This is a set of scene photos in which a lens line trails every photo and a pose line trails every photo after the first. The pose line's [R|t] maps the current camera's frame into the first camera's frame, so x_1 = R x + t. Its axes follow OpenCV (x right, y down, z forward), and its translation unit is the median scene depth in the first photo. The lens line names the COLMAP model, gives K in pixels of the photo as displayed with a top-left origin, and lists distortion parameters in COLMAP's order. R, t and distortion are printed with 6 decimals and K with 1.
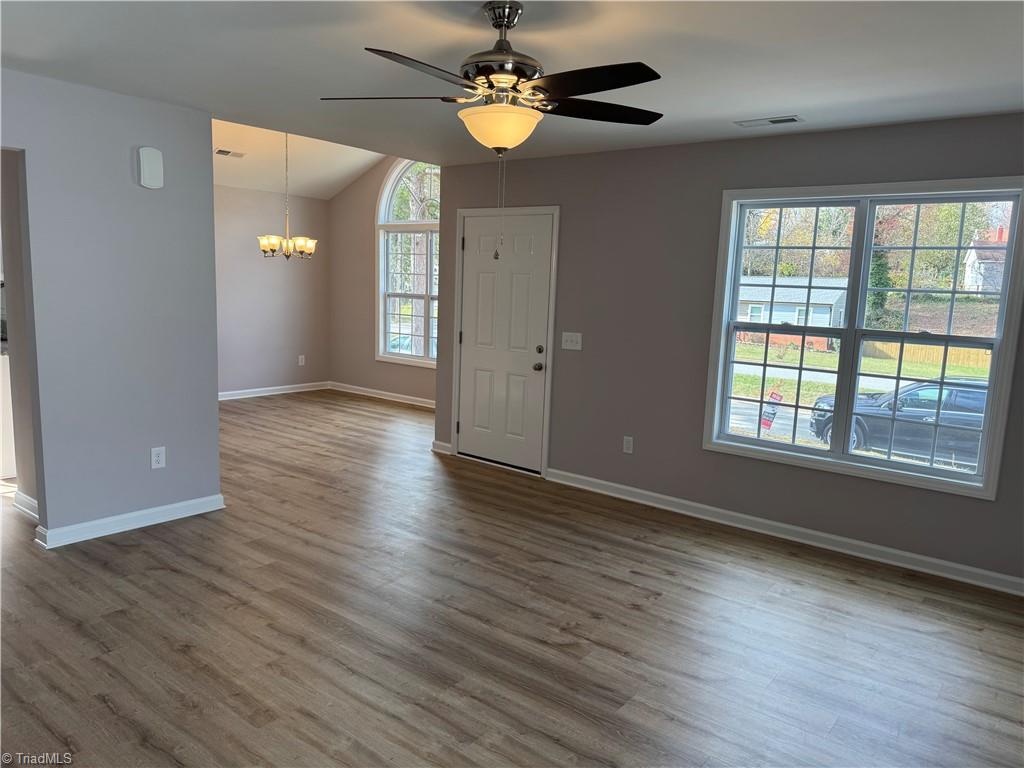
lens RADIAL K [[720.1, 0, 511.2], [0, 720.1, 377.7], [0, 0, 1]] dist [0.112333, -0.170492]
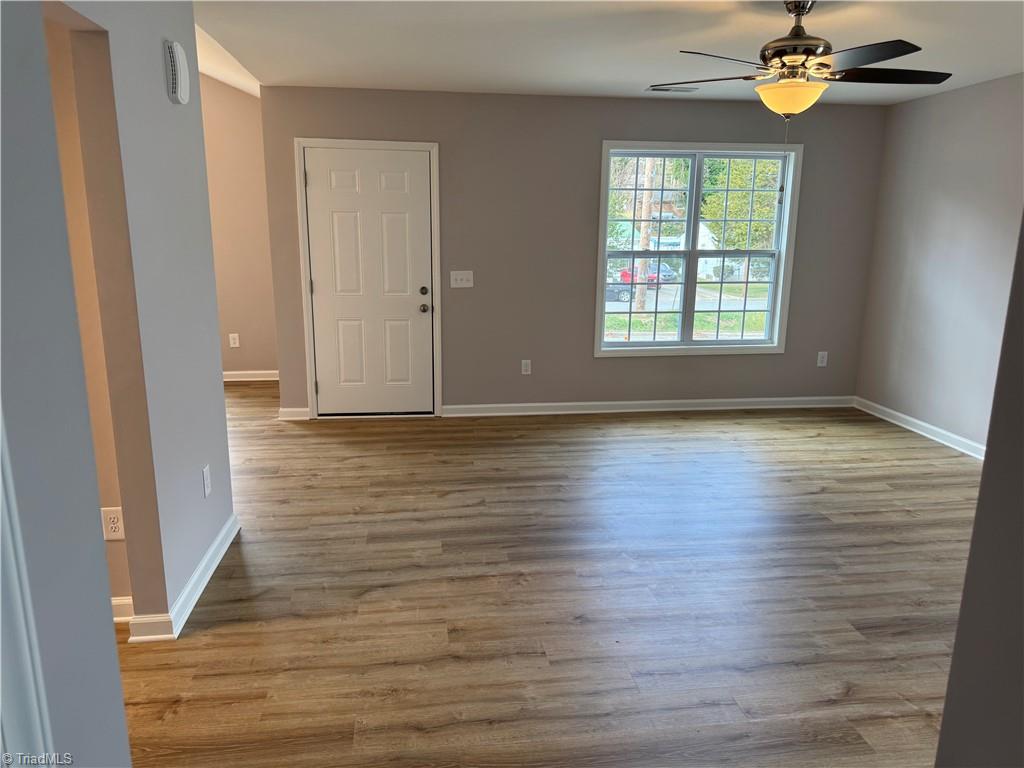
lens RADIAL K [[711.2, 0, 512.0], [0, 711.2, 384.0], [0, 0, 1]] dist [0.048943, -0.072698]
pose [[0.700729, -0.187592, 0.688323, -0.745079], [0.114721, 0.981884, 0.150809, -0.060879], [-0.704143, -0.026711, 0.709555, 0.271557]]
